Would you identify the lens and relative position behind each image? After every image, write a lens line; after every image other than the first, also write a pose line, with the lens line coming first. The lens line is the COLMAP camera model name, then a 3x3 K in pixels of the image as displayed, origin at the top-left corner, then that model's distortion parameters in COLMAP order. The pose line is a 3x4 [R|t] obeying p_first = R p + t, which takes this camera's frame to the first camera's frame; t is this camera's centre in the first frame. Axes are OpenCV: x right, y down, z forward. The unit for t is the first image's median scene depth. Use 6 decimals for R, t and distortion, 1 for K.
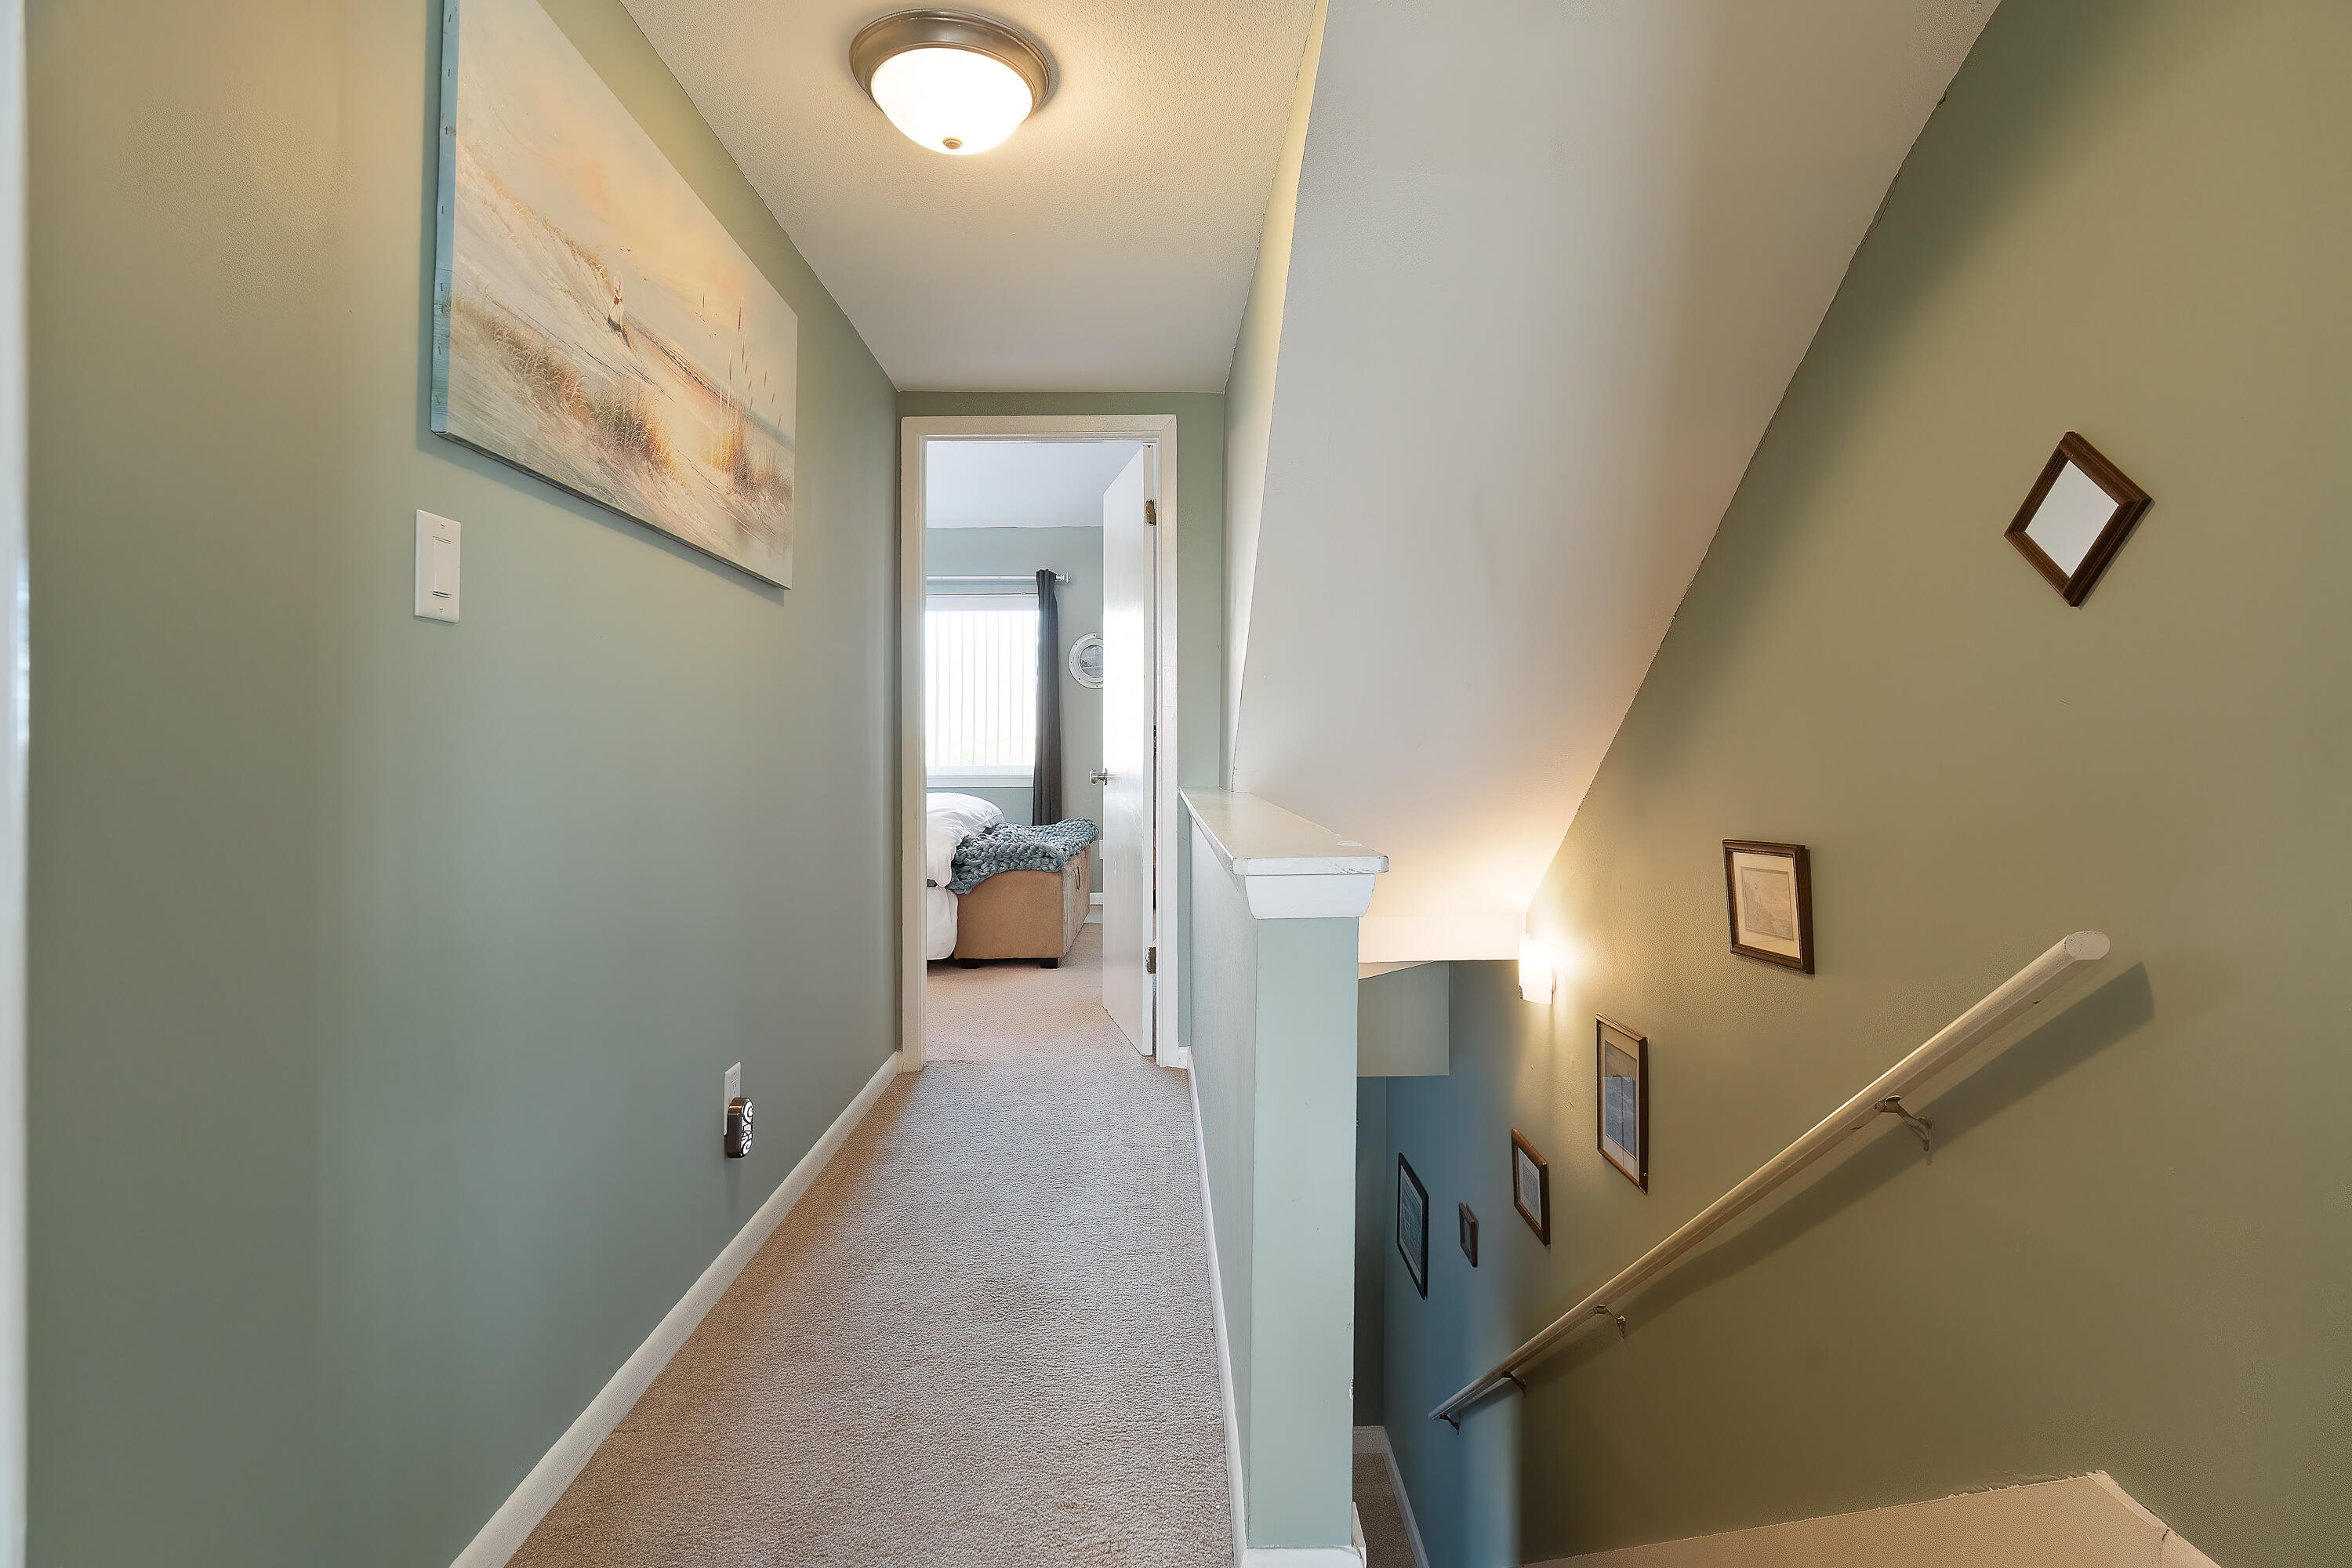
lens RADIAL K [[1170.4, 0, 1180.9], [0, 1170.4, 752.9], [0, 0, 1]] dist [0.002862, -0.000204]
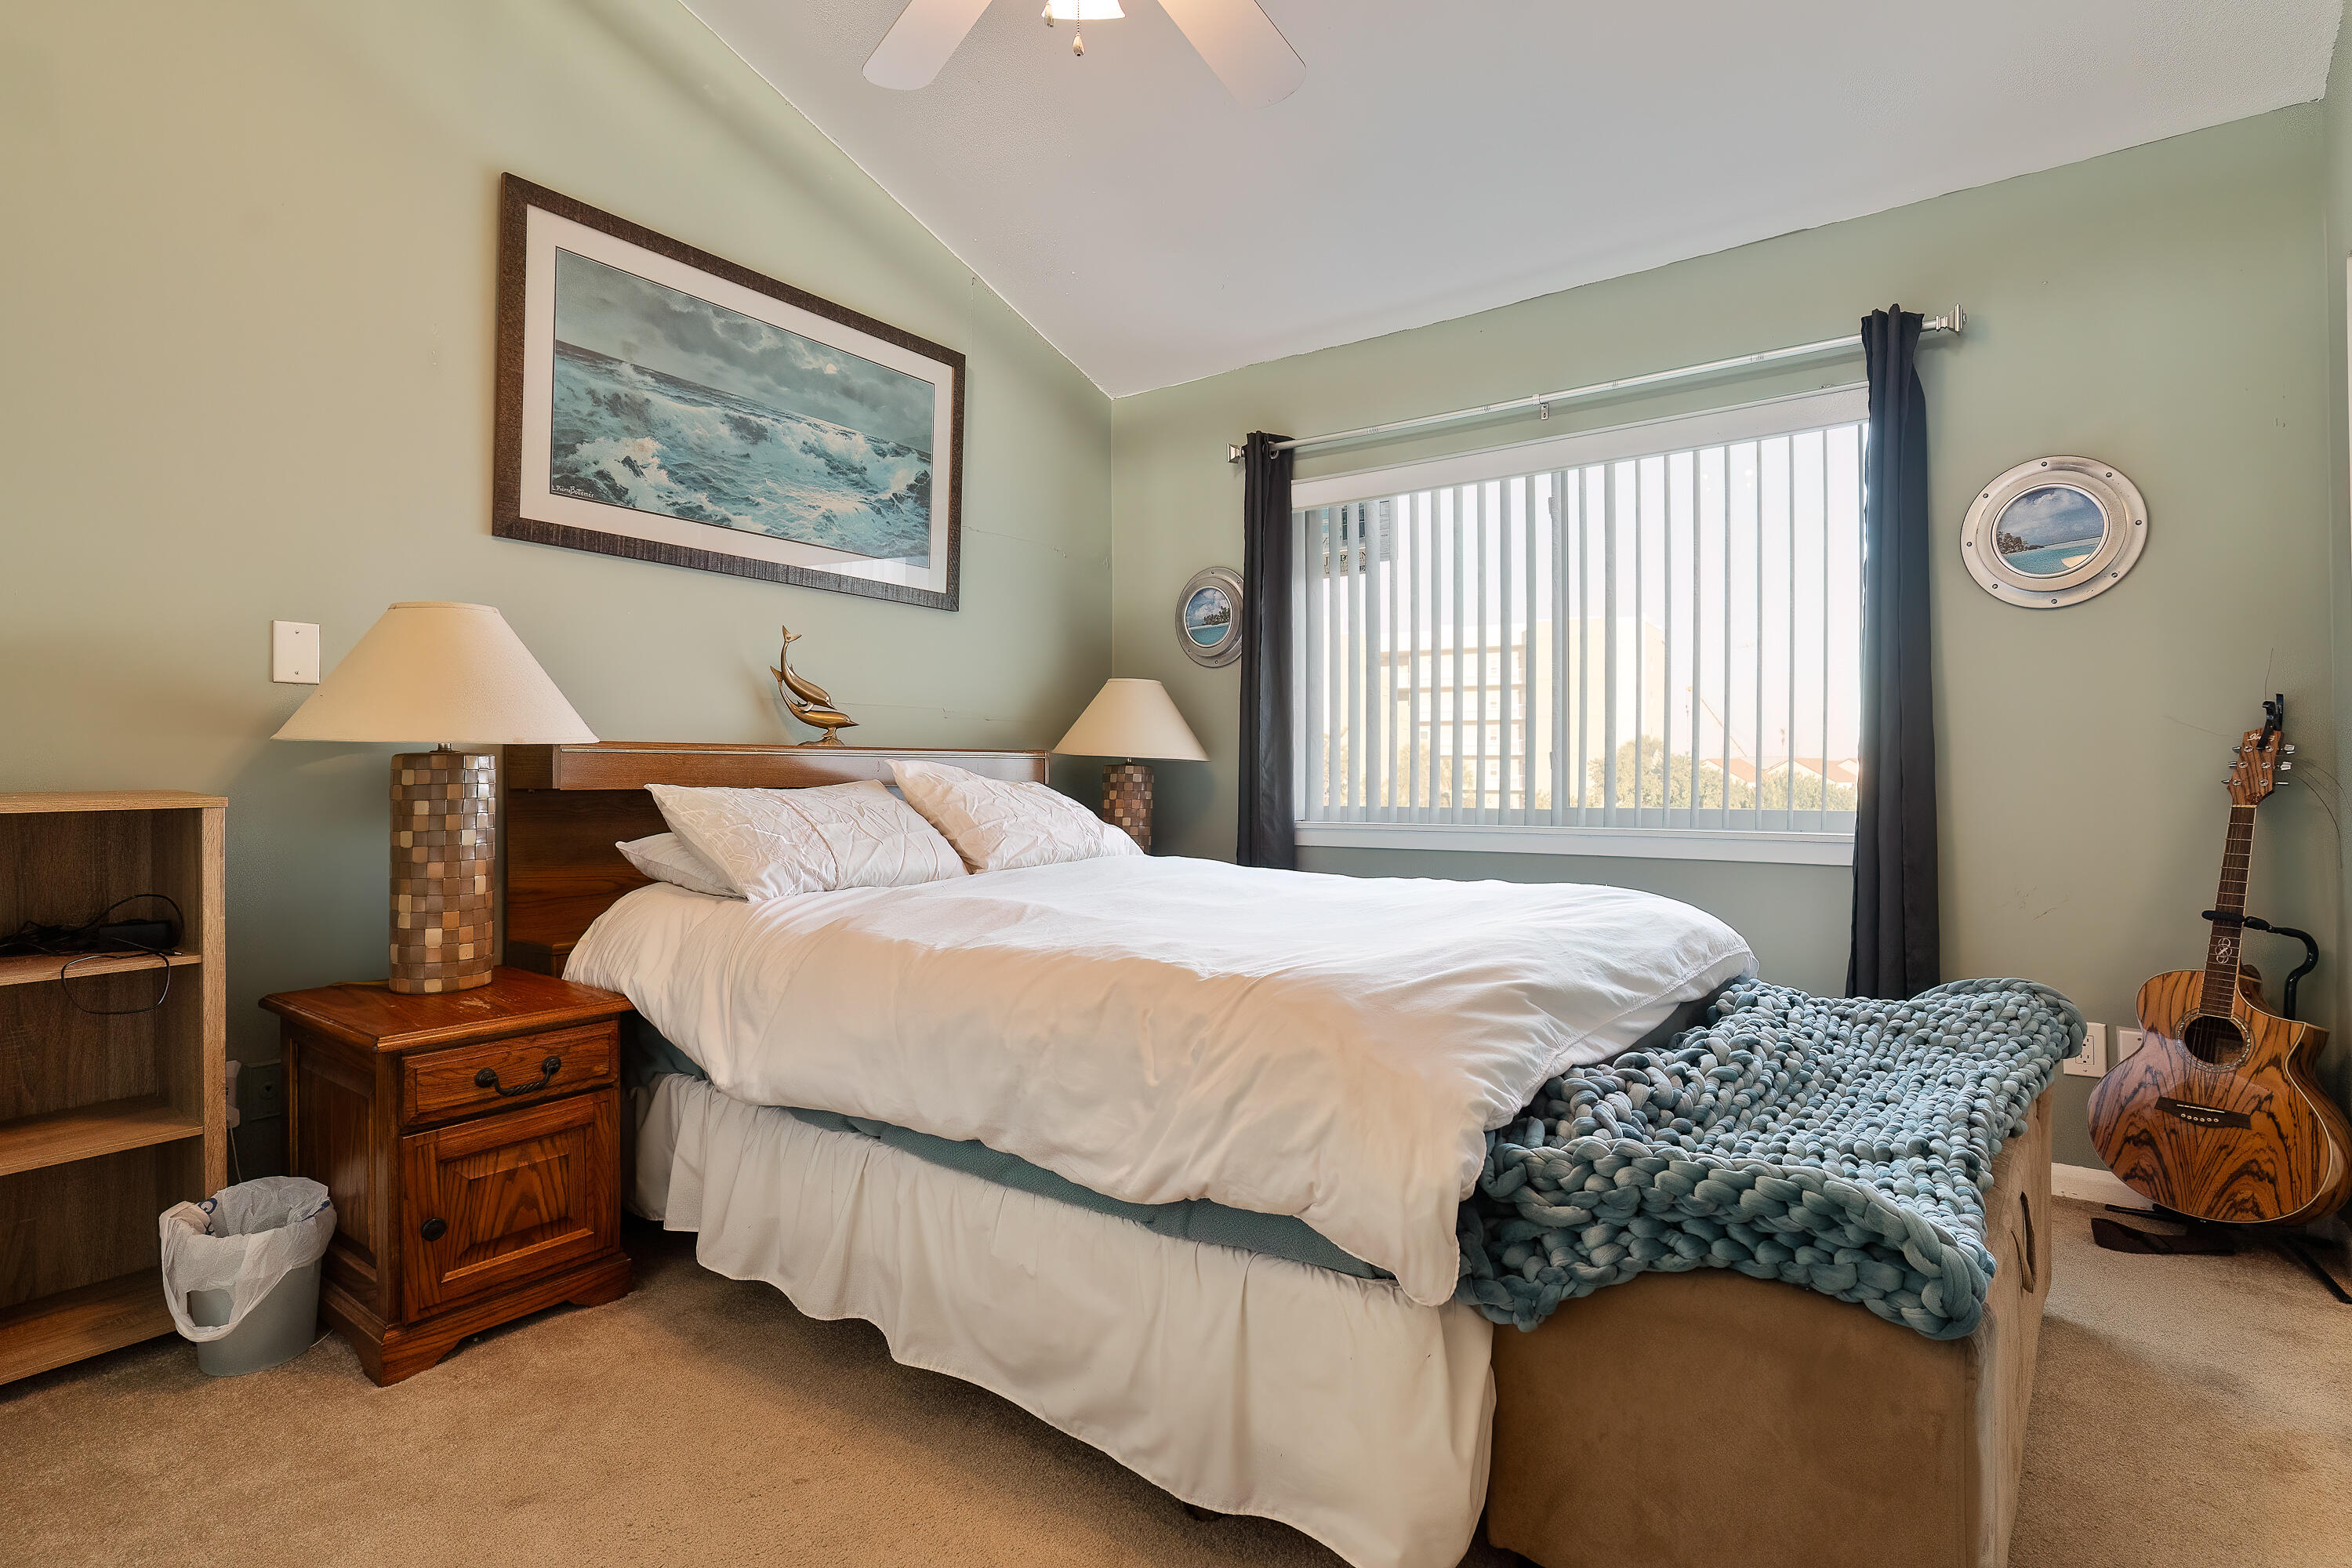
lens RADIAL K [[1120.0, 0, 1183.1], [0, 1120.0, 773.4], [0, 0, 1]] dist [0.001969, -0.000020]
pose [[0.779368, 0.004022, -0.626553, -0.074061], [-0.005713, 0.999983, -0.000688, -0.001756], [0.626540, 0.004116, 0.779378, 0.646617]]
